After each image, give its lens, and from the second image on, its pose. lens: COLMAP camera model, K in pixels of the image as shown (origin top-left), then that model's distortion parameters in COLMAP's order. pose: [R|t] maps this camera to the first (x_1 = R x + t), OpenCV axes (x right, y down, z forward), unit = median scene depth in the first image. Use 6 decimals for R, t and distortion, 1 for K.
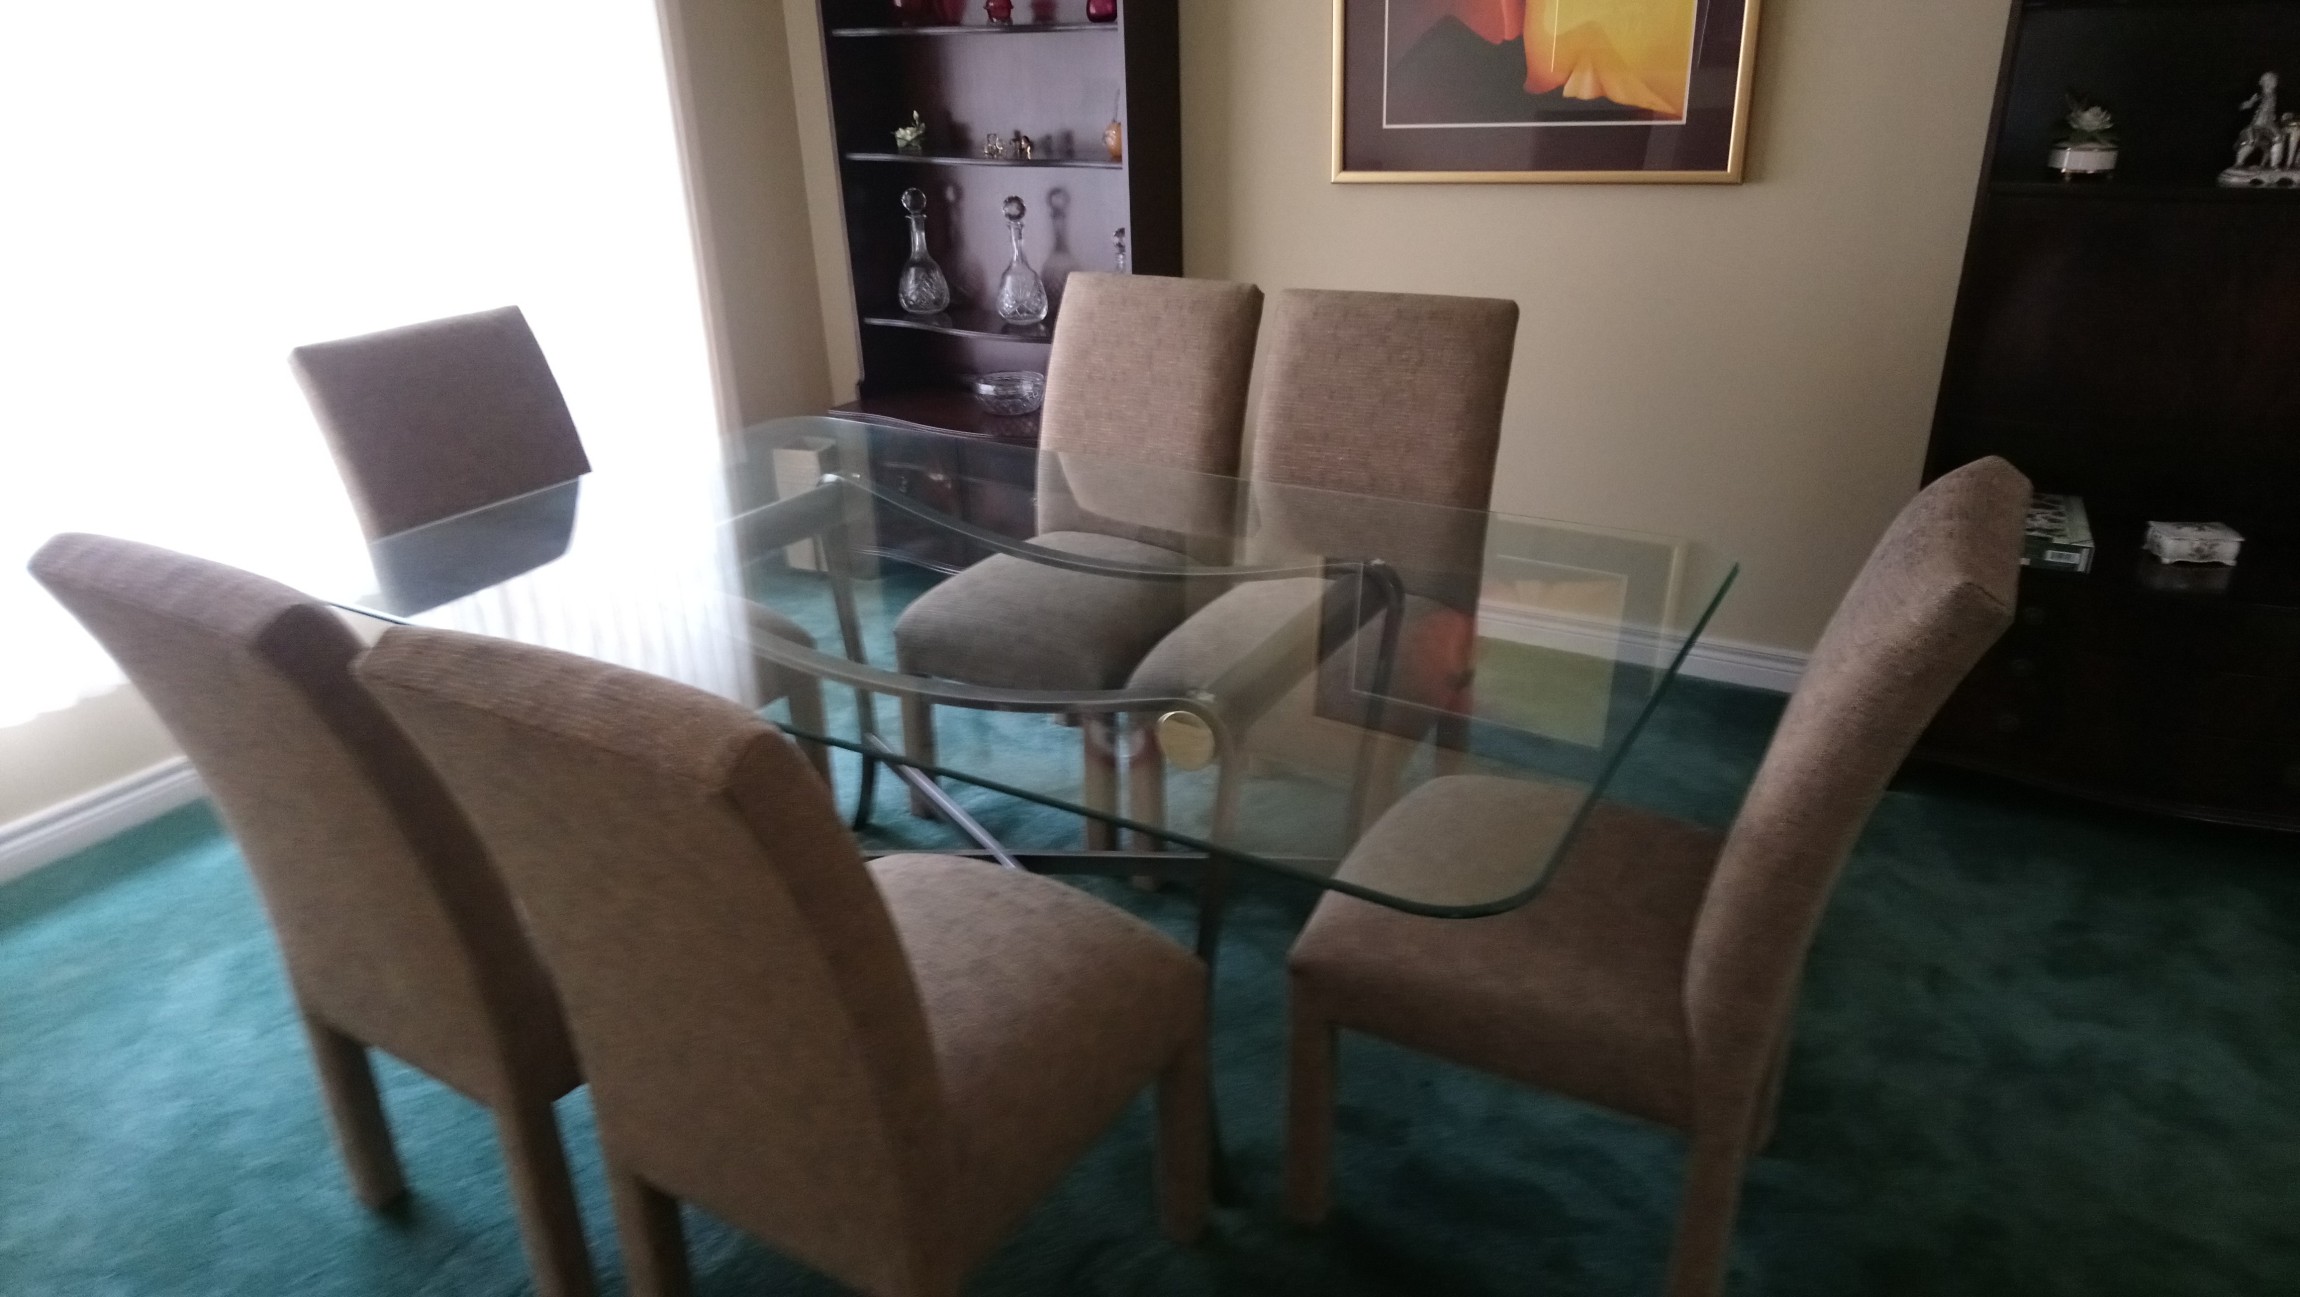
lens RADIAL K [[1422.1, 0, 1150.0], [0, 1422.1, 648.5], [0, 0, 1]] dist [0.020046, -0.001330]
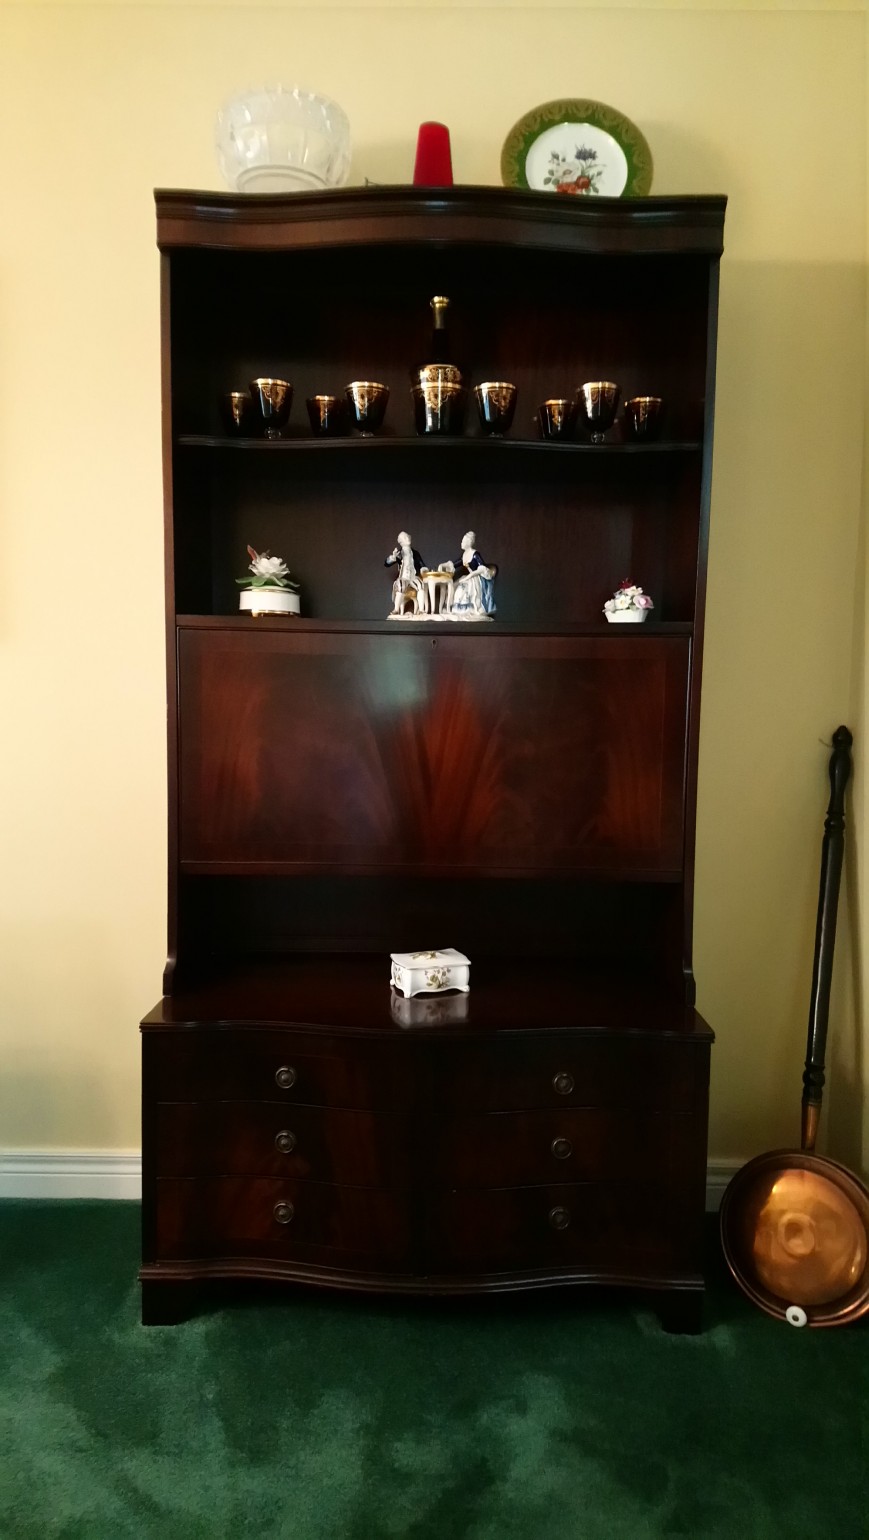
lens RADIAL K [[959.7, 0, 434.5], [0, 959.7, 770.0], [0, 0, 1]] dist [0.008912, 0.000072]
pose [[0.872709, -0.000032, 0.488241, 0.408939], [0.159755, 0.944972, -0.285494, -0.016406], [-0.461364, 0.327152, 0.824690, 0.415152]]
